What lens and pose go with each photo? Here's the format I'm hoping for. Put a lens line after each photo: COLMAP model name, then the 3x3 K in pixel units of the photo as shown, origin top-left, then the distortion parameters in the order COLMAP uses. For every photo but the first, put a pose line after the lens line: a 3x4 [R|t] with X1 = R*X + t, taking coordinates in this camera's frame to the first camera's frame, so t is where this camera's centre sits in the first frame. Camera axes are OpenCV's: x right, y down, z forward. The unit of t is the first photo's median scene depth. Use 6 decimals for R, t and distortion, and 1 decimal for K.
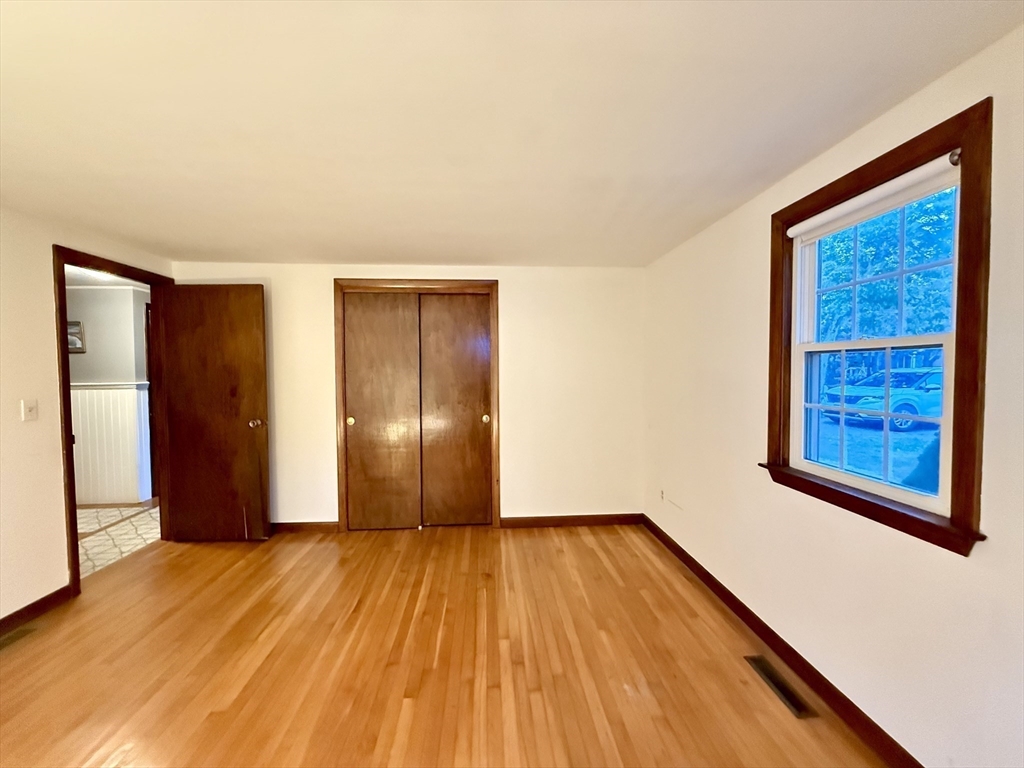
lens RADIAL K [[408.7, 0, 504.7], [0, 408.7, 381.8], [0, 0, 1]] dist [0.000955, -0.000133]
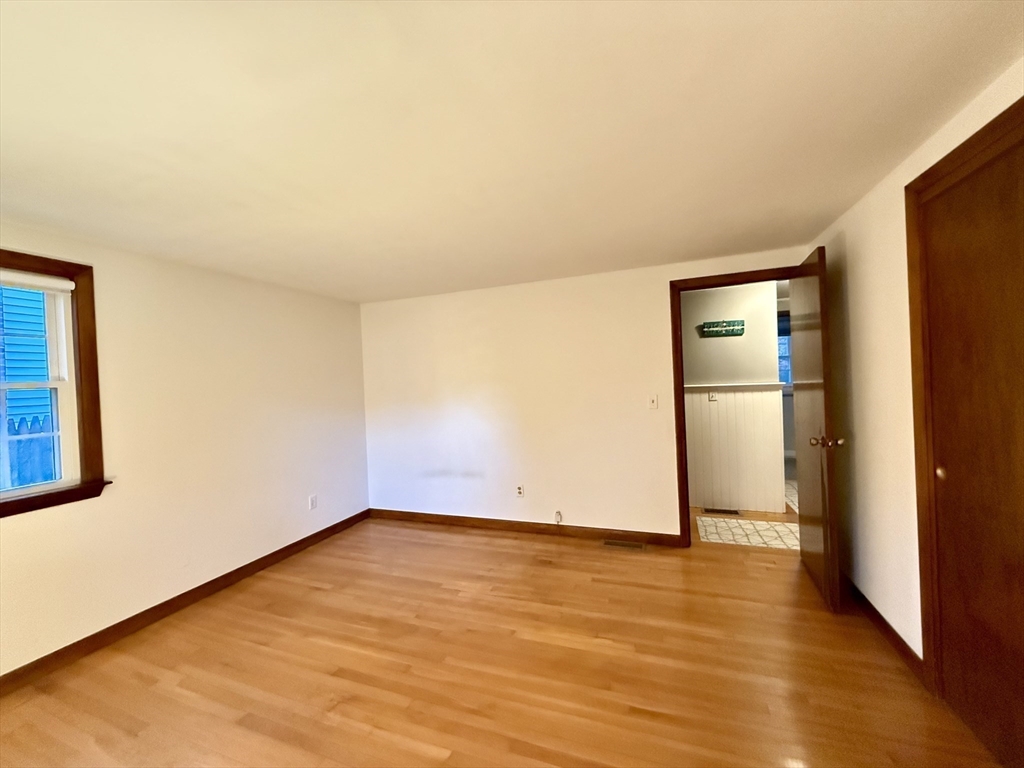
lens RADIAL K [[408.7, 0, 511.8], [0, 408.7, 382.7], [0, 0, 1]] dist [0.000955, -0.000133]
pose [[-0.392861, 0.024109, -0.919282, 0.466176], [0.018729, 0.999659, 0.018213, -0.045149], [0.919407, -0.010062, -0.393179, 1.360264]]
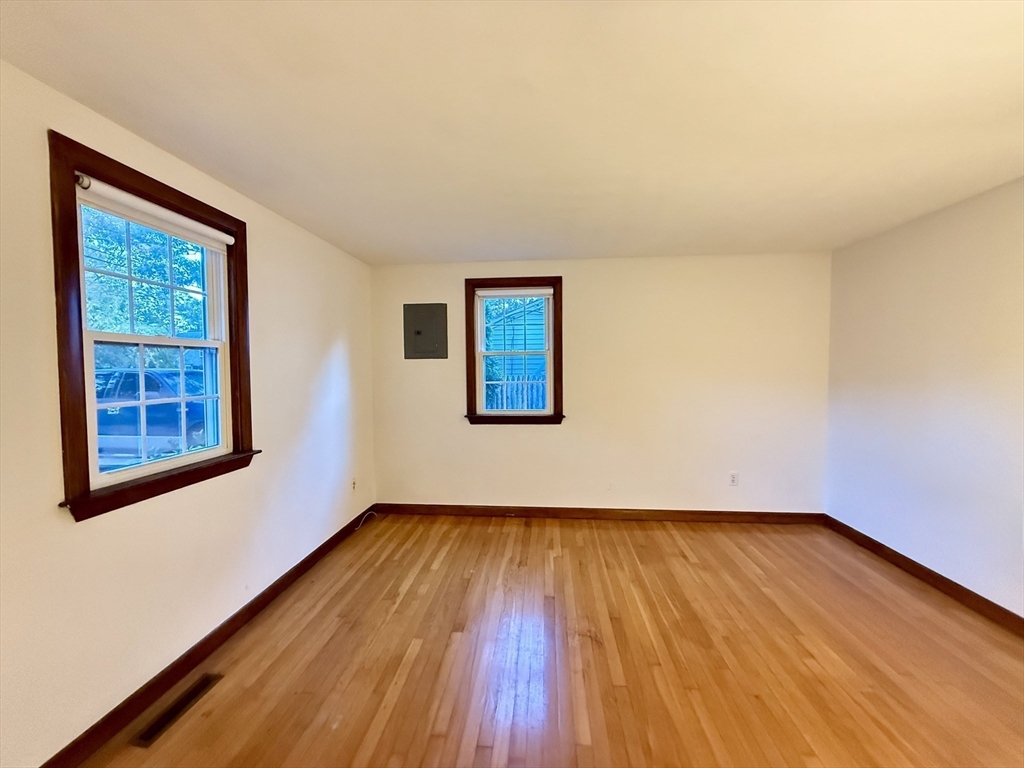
lens RADIAL K [[408.7, 0, 509.2], [0, 408.7, 383.3], [0, 0, 1]] dist [0.000955, -0.000133]
pose [[-0.990831, 0.004856, 0.135020, -0.178505], [0.013950, 0.997690, 0.066489, -0.030976], [-0.134385, 0.067762, -0.988610, 1.660140]]
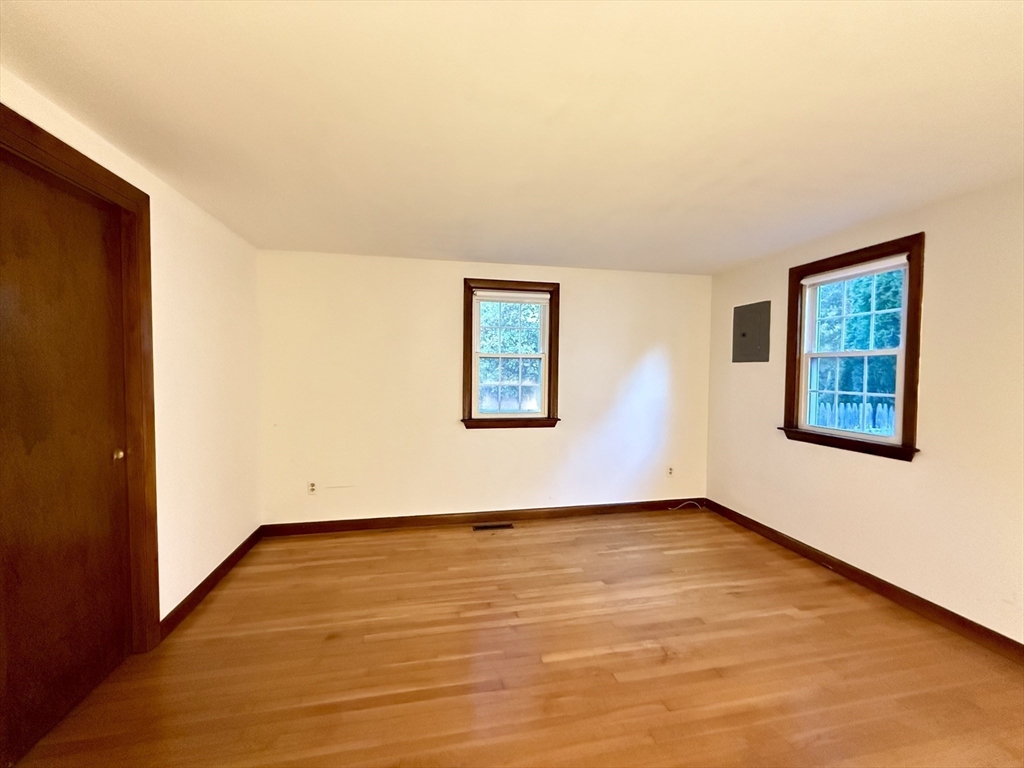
lens RADIAL K [[408.7, 0, 509.3], [0, 408.7, 385.3], [0, 0, 1]] dist [0.000955, -0.000133]
pose [[-0.152190, -0.036758, 0.987667, -1.182943], [0.020697, 0.998971, 0.040368, -0.015588], [-0.988134, 0.026585, -0.151273, 1.133439]]
